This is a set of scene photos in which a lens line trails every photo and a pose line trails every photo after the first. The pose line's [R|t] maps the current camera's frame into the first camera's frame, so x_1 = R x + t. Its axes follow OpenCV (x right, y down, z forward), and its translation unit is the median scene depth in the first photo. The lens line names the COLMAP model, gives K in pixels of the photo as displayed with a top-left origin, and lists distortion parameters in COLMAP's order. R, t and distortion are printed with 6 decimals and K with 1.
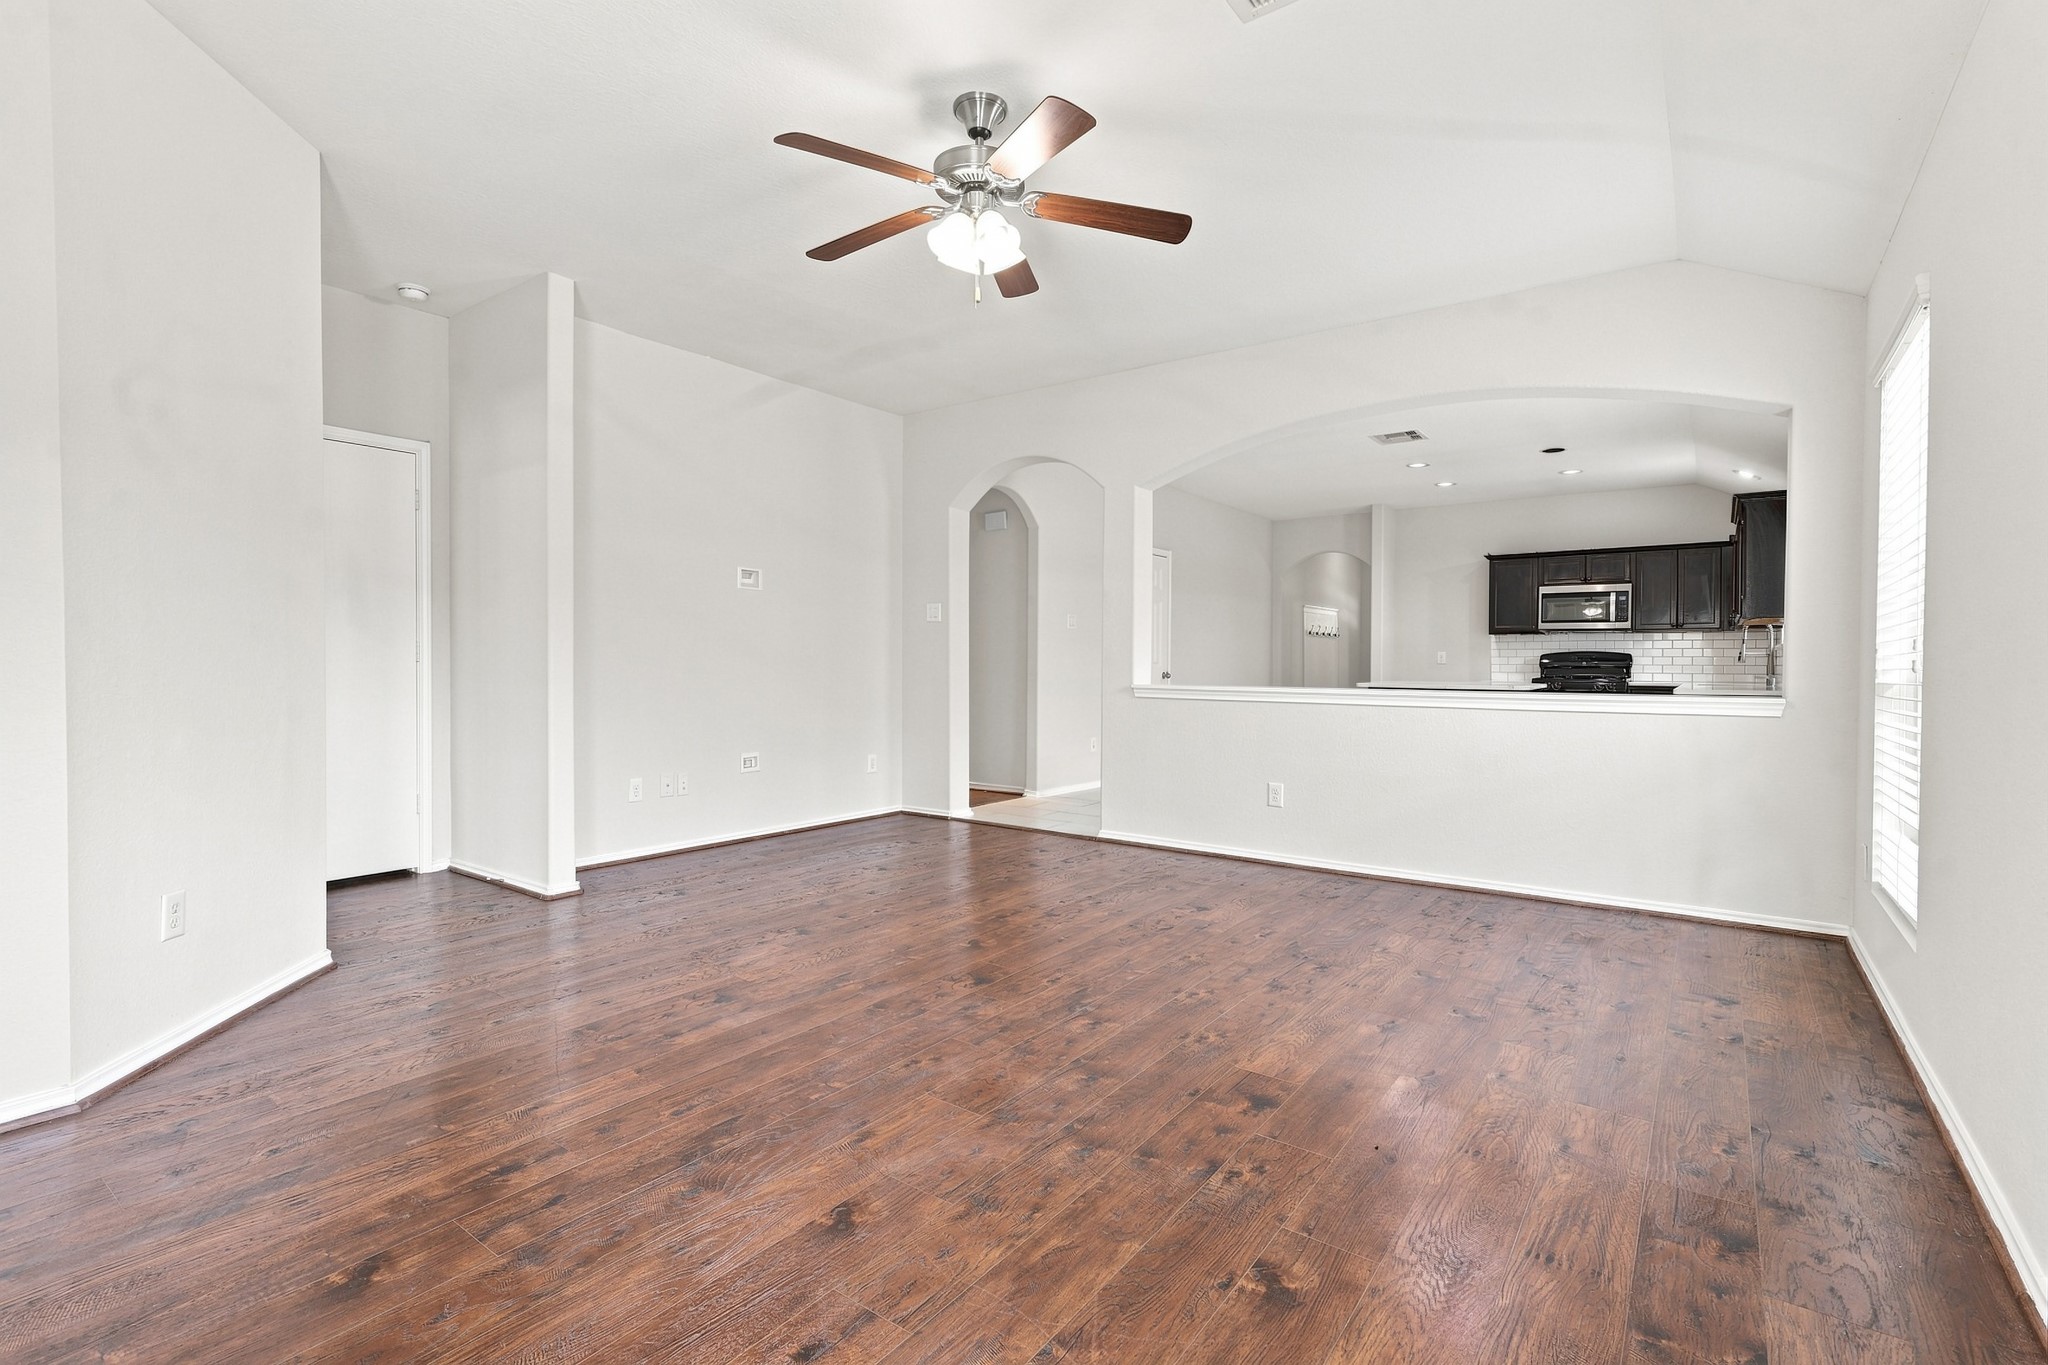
lens RADIAL K [[943.0, 0, 1014.6], [0, 943.0, 676.2], [0, 0, 1]] dist [0.000916, 0.000579]
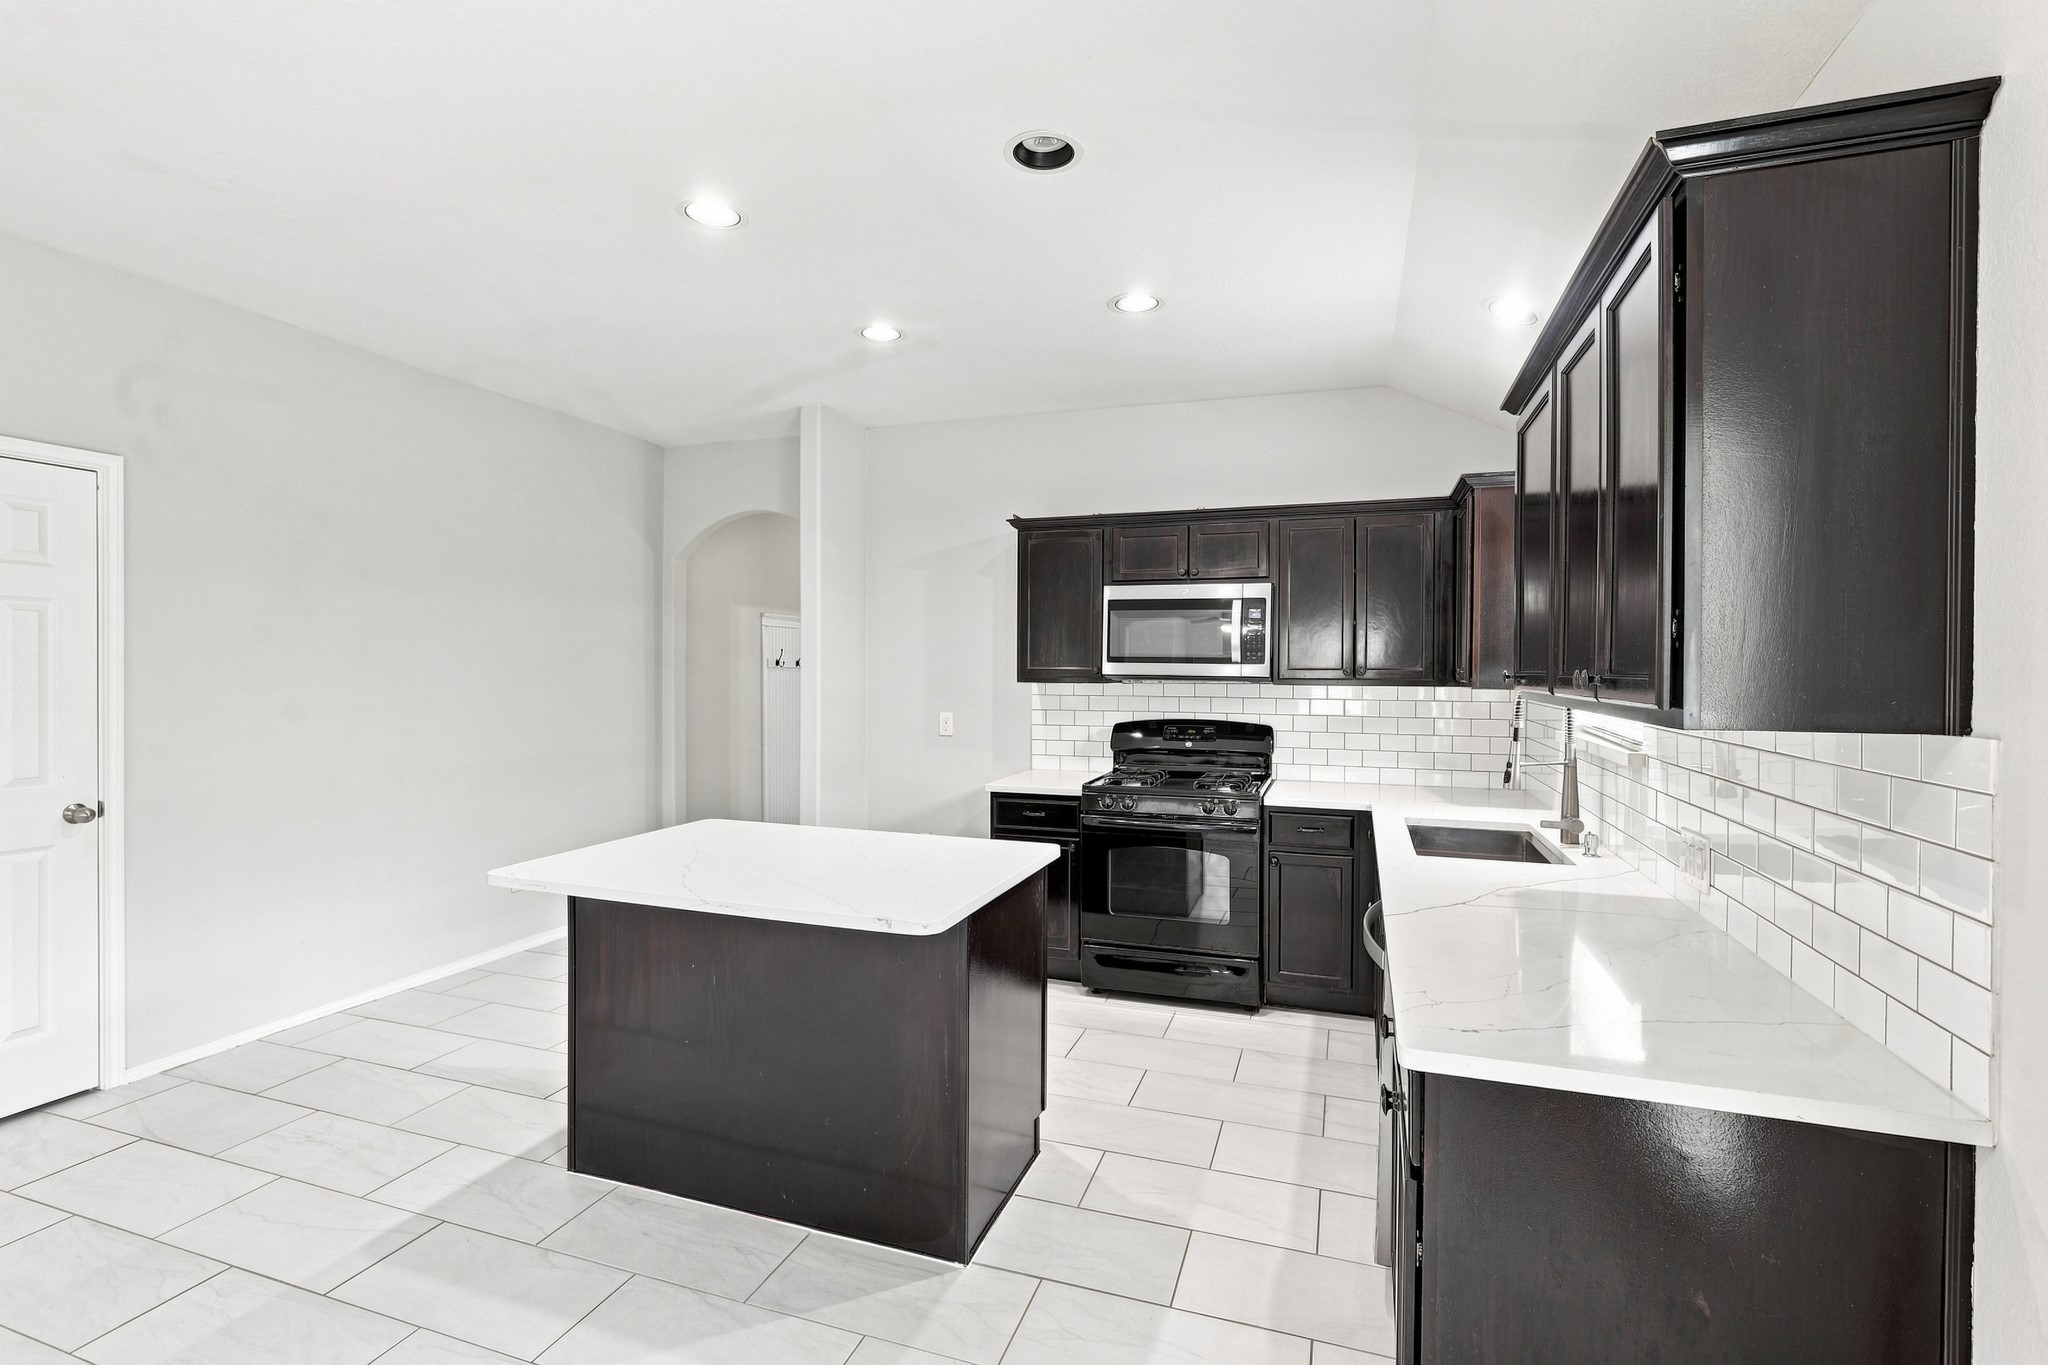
lens RADIAL K [[943.0, 0, 1014.6], [0, 943.0, 676.2], [0, 0, 1]] dist [0.000916, 0.000579]
pose [[0.957464, -0.003325, 0.288534, 0.375451], [0.004194, 0.999988, -0.002395, -0.048282], [-0.288522, 0.003503, 0.957467, 0.555944]]
